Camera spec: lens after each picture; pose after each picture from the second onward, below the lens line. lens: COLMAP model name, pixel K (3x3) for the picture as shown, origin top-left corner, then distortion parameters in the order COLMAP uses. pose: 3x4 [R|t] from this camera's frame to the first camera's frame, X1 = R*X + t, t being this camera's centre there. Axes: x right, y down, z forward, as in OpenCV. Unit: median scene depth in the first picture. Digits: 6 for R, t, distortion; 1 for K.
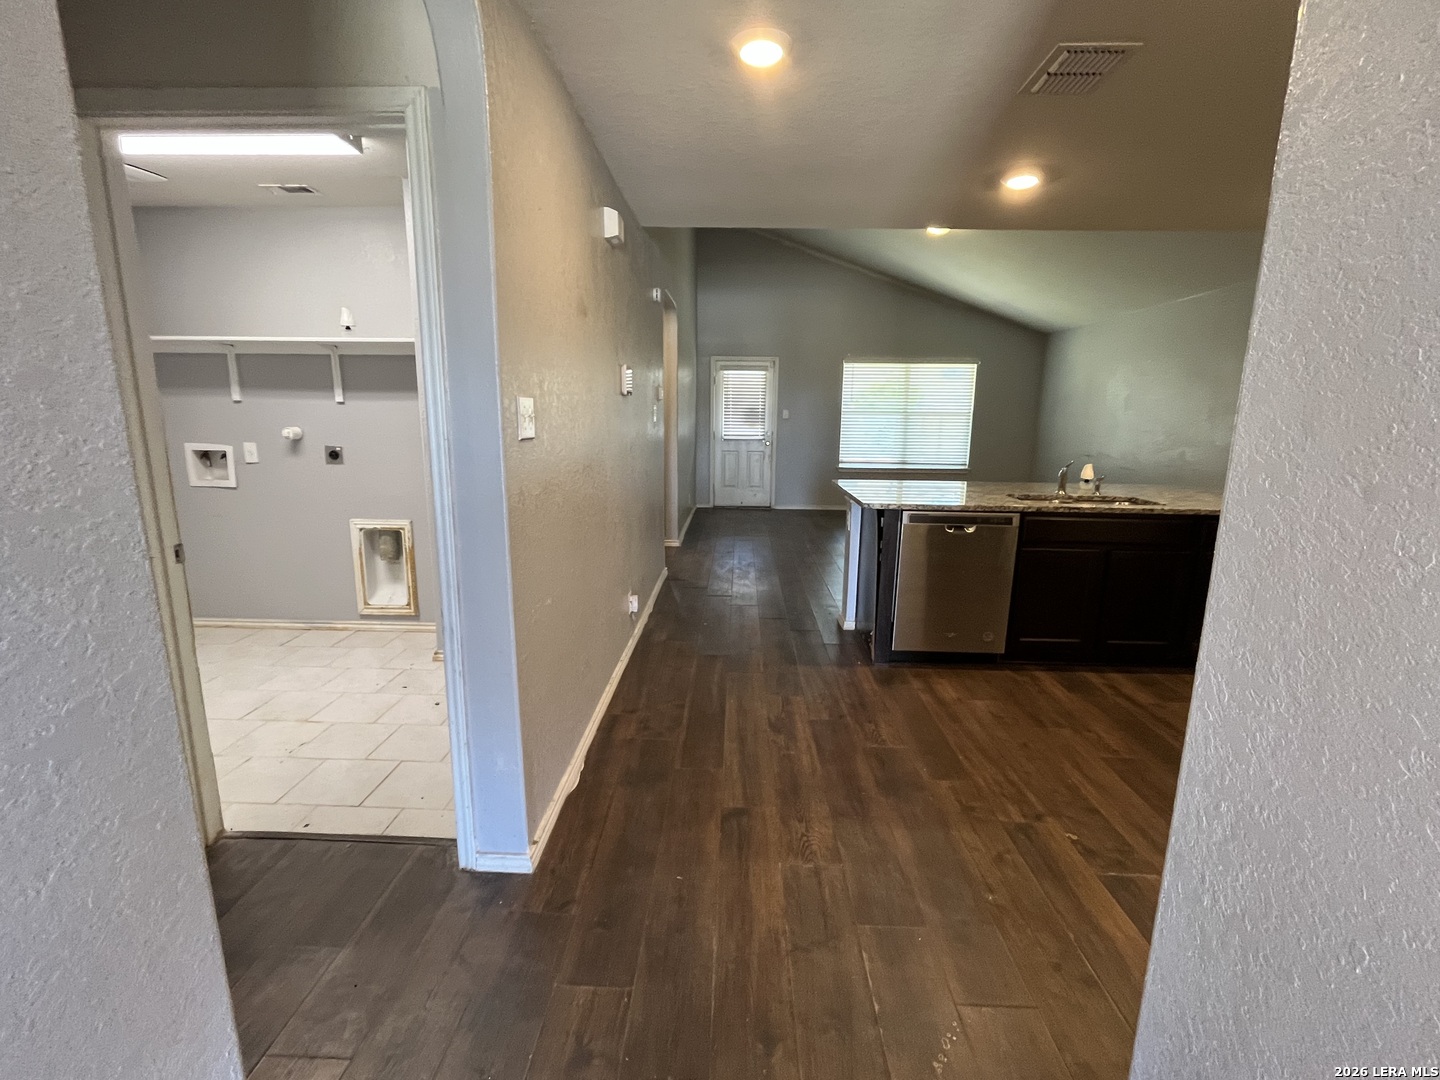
lens RADIAL K [[651.5, 0, 714.3], [0, 651.5, 536.7], [0, 0, 1]] dist [-0.006868, 0.001482]
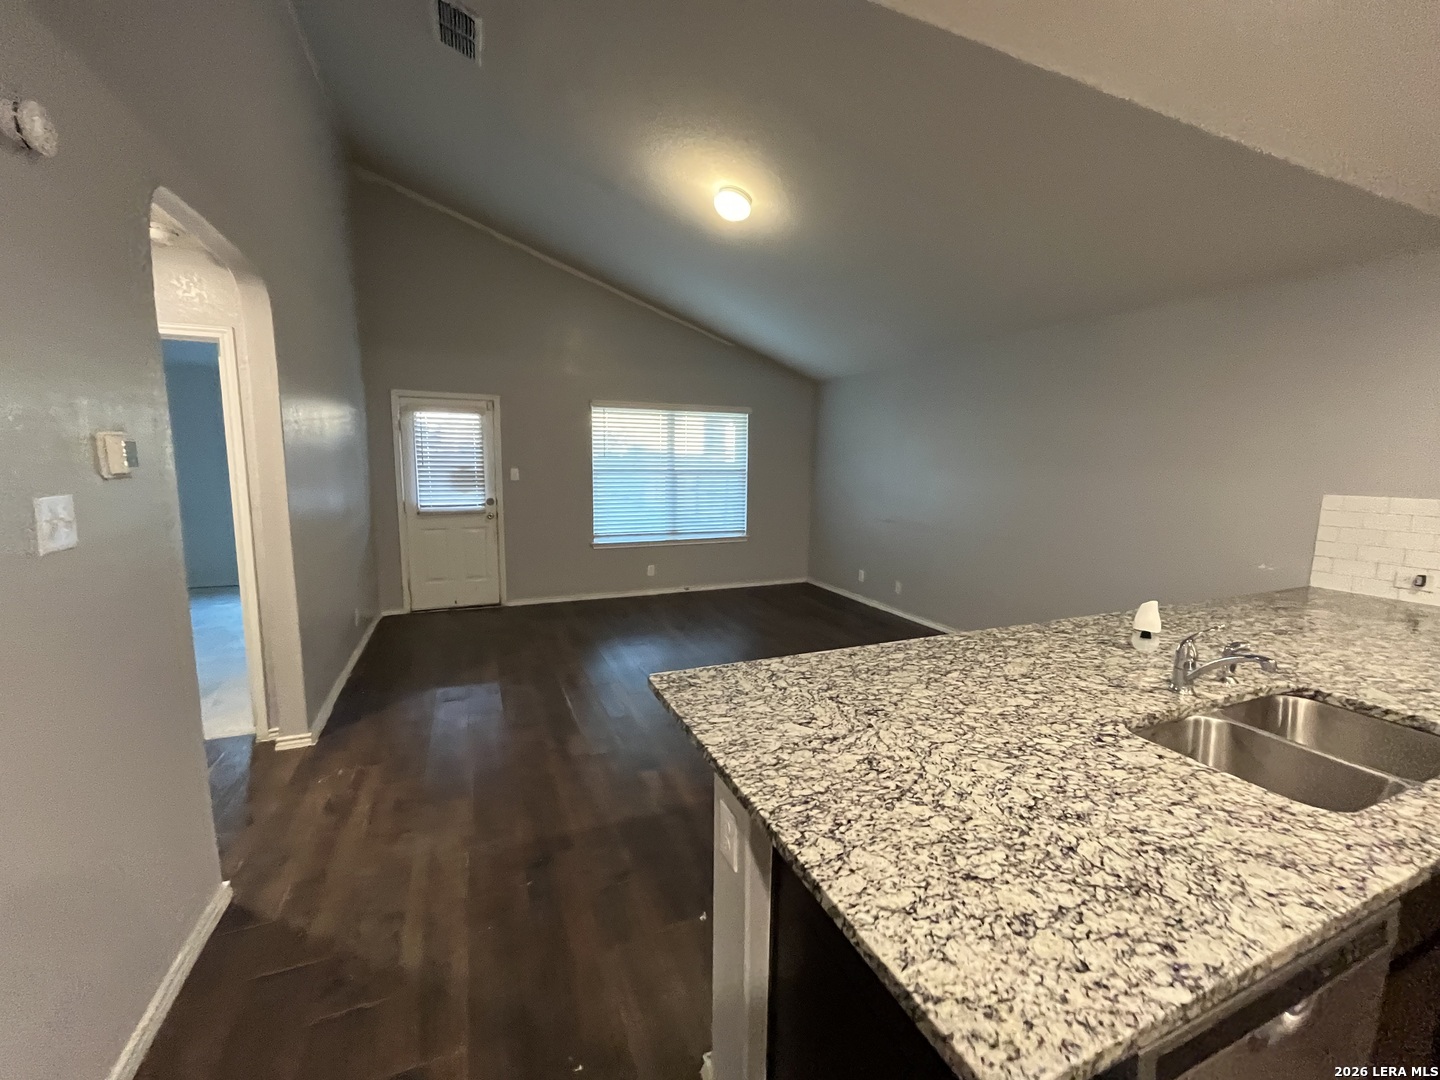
lens RADIAL K [[590.5, 0, 717.9], [0, 590.5, 533.5], [0, 0, 1]] dist [-0.003425, 0.000350]
pose [[0.906753, -0.052810, 0.418342, 0.098346], [0.079001, 0.995835, -0.045523, -0.204569], [-0.414195, 0.074328, 0.907148, 0.863598]]
